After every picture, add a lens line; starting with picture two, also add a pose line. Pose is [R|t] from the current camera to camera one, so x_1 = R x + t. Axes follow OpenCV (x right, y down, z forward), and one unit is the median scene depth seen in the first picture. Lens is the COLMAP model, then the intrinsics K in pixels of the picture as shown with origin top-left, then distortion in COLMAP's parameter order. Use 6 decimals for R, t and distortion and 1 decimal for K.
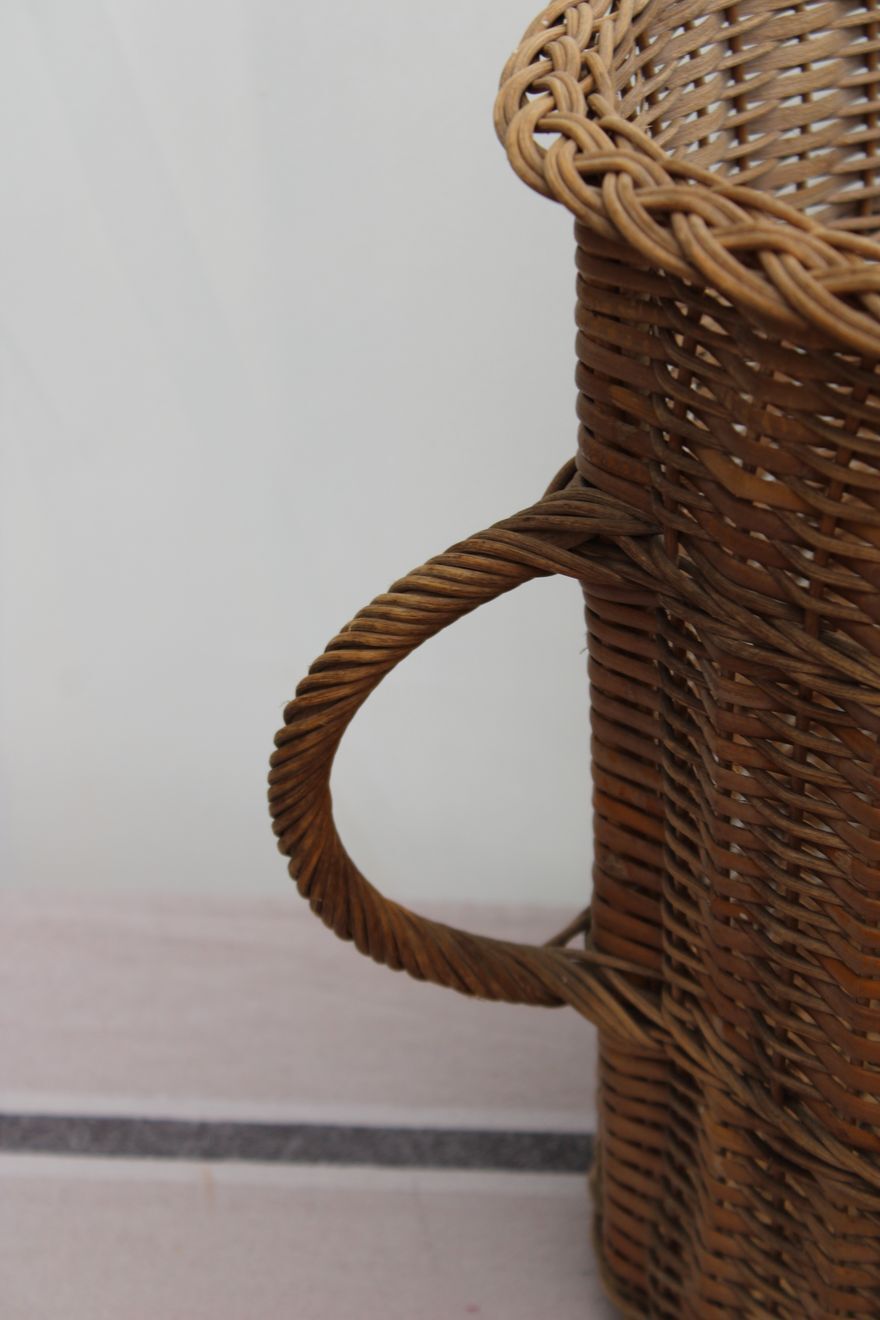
lens RADIAL K [[3281.5, 0, 440.0], [0, 3281.5, 660.0], [0, 0, 1]] dist [0.009642, 0.857414]
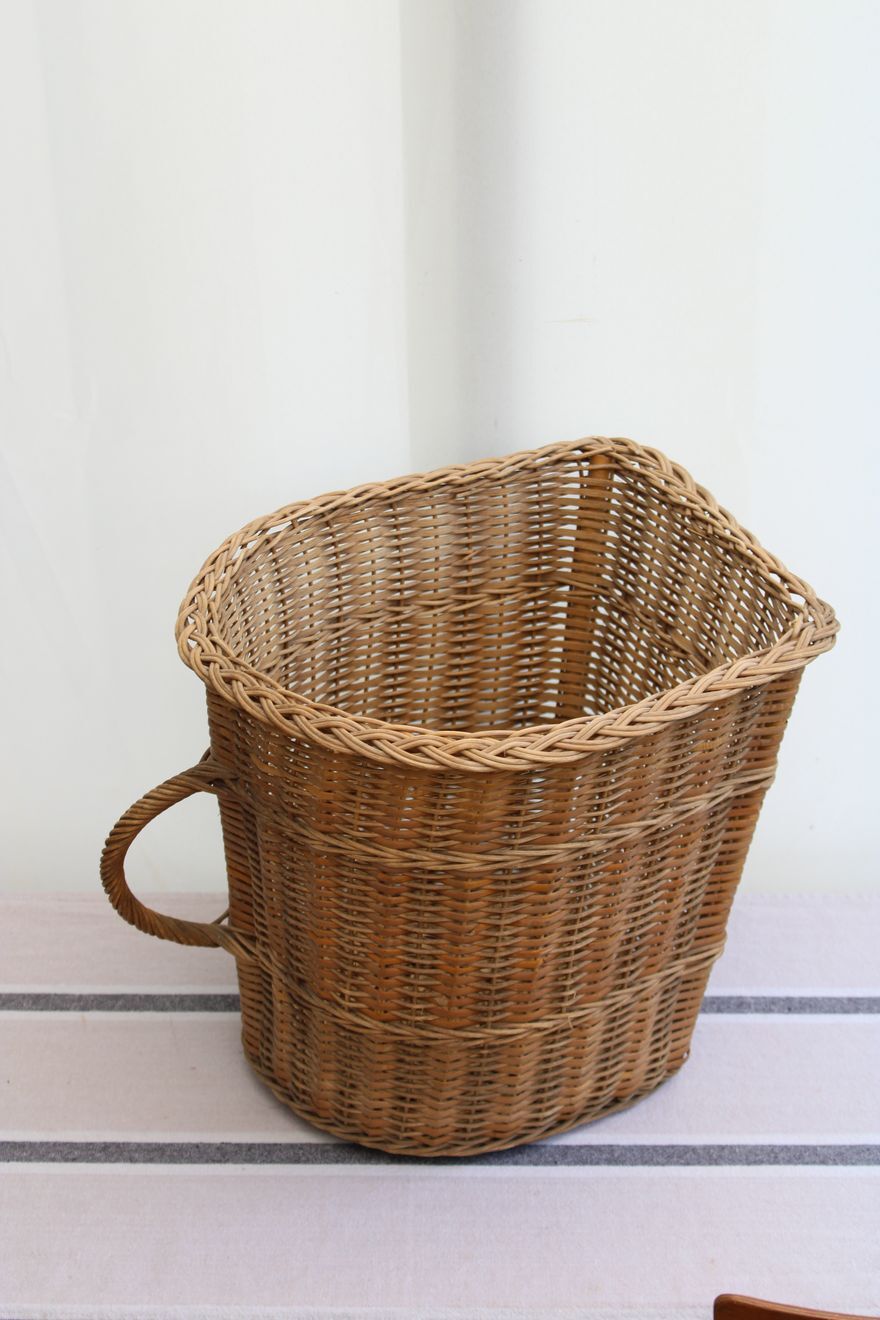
lens RADIAL K [[2394.9, 0, 440.0], [0, 2394.9, 660.0], [0, 0, 1]] dist [-0.021014, 0.035810]
pose [[0.997163, -0.021851, 0.072037, 0.083811], [0.021076, 0.999712, 0.011495, -0.143422], [-0.072267, -0.009944, 0.997336, -0.917795]]
